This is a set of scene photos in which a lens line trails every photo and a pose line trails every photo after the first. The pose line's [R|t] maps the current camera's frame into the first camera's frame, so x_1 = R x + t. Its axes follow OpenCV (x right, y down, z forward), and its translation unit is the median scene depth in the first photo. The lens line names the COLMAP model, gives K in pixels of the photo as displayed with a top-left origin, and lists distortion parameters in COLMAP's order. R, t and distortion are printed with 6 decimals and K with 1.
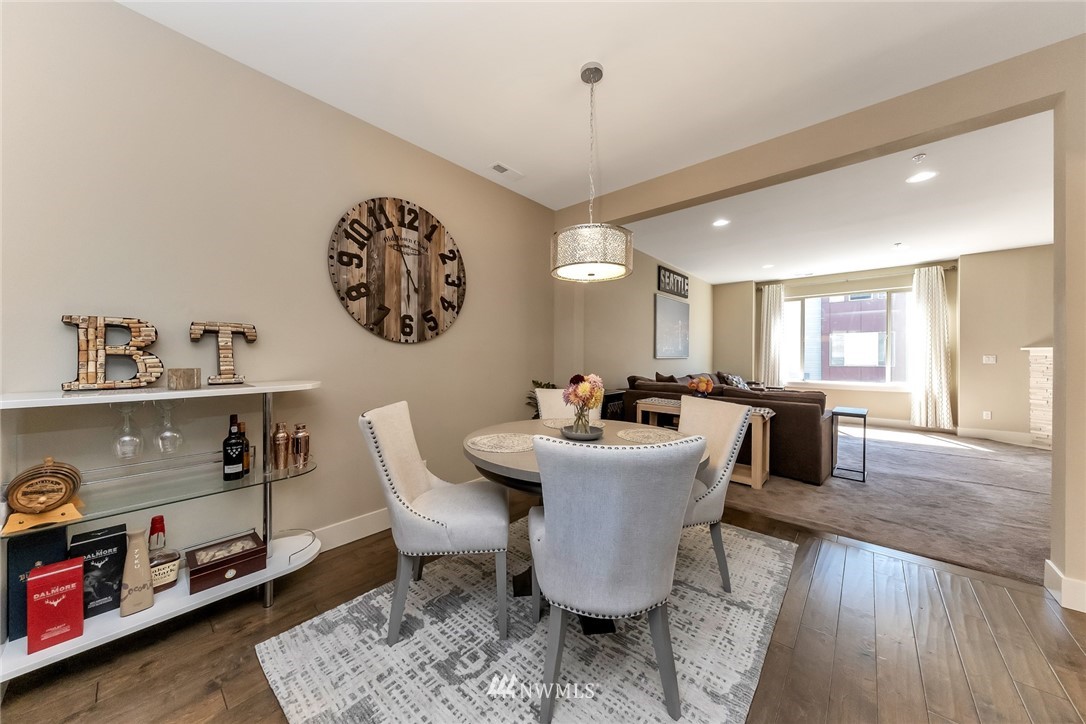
lens RADIAL K [[364.7, 0, 544.1], [0, 364.7, 358.9], [0, 0, 1]] dist [0.006372, -0.001333]
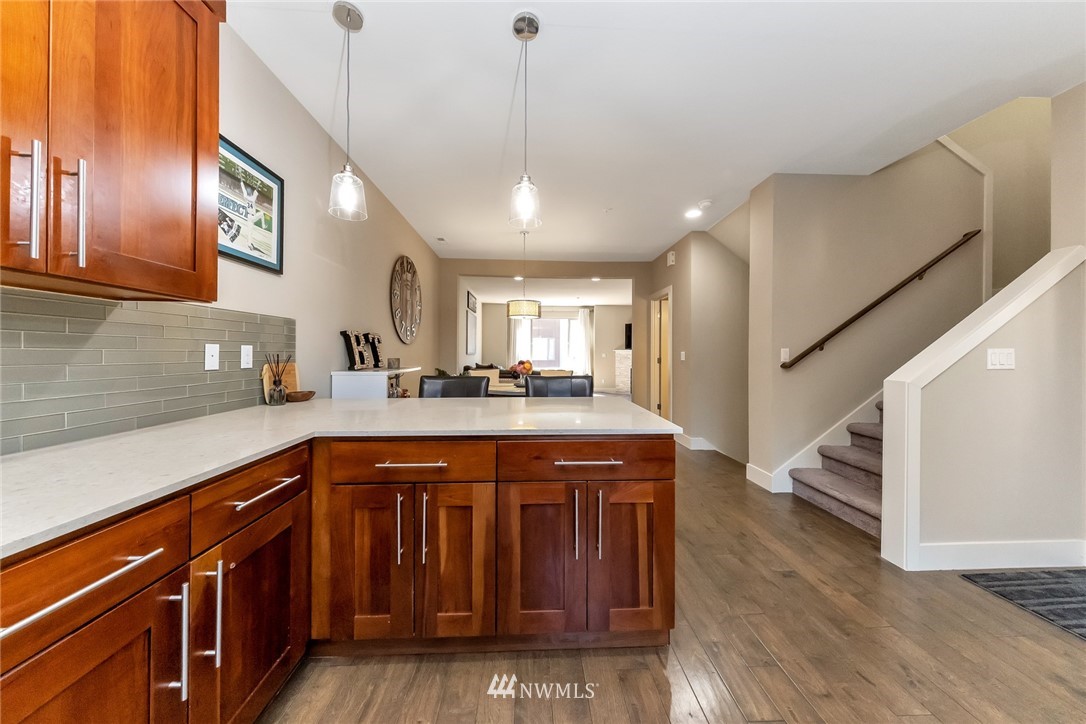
lens RADIAL K [[364.7, 0, 545.2], [0, 364.7, 354.9], [0, 0, 1]] dist [0.006372, -0.001333]
pose [[0.719644, 0.002262, 0.694339, -1.034618], [-0.000971, 0.999997, -0.002251, 0.007641], [-0.694342, 0.000946, 0.719644, -0.587663]]
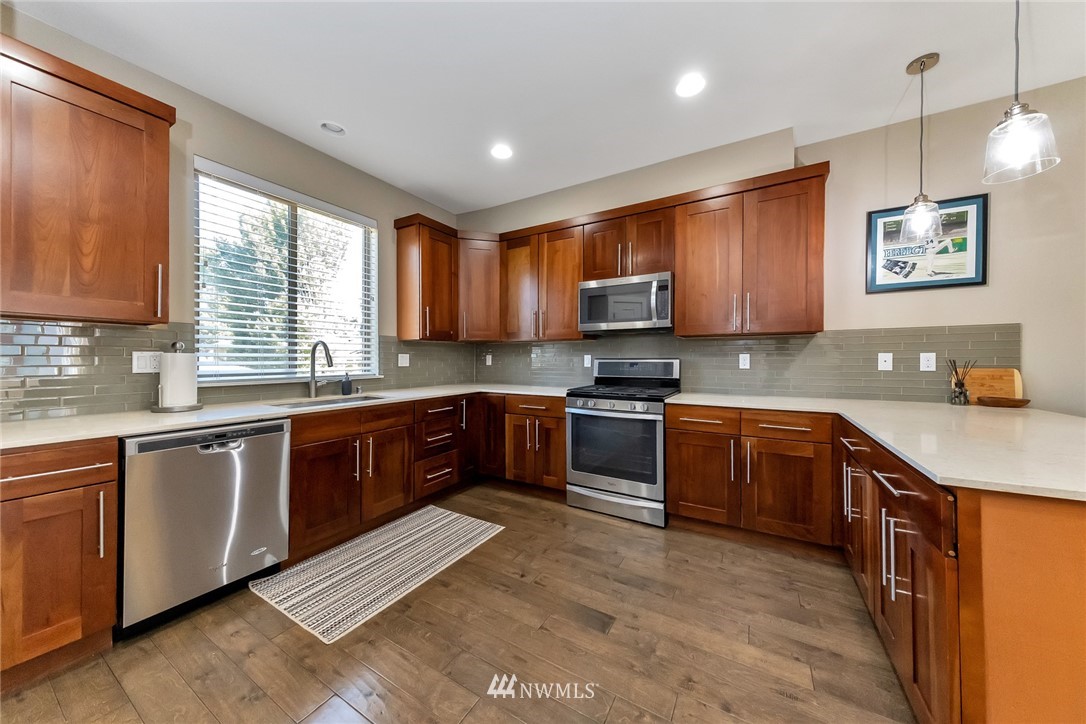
lens RADIAL K [[364.7, 0, 540.4], [0, 364.7, 359.3], [0, 0, 1]] dist [0.006372, -0.001333]
pose [[0.182826, 0.005850, -0.983128, -0.266286], [-0.003619, 0.999980, 0.005277, 0.002130], [0.983139, 0.002593, 0.182843, -0.769521]]
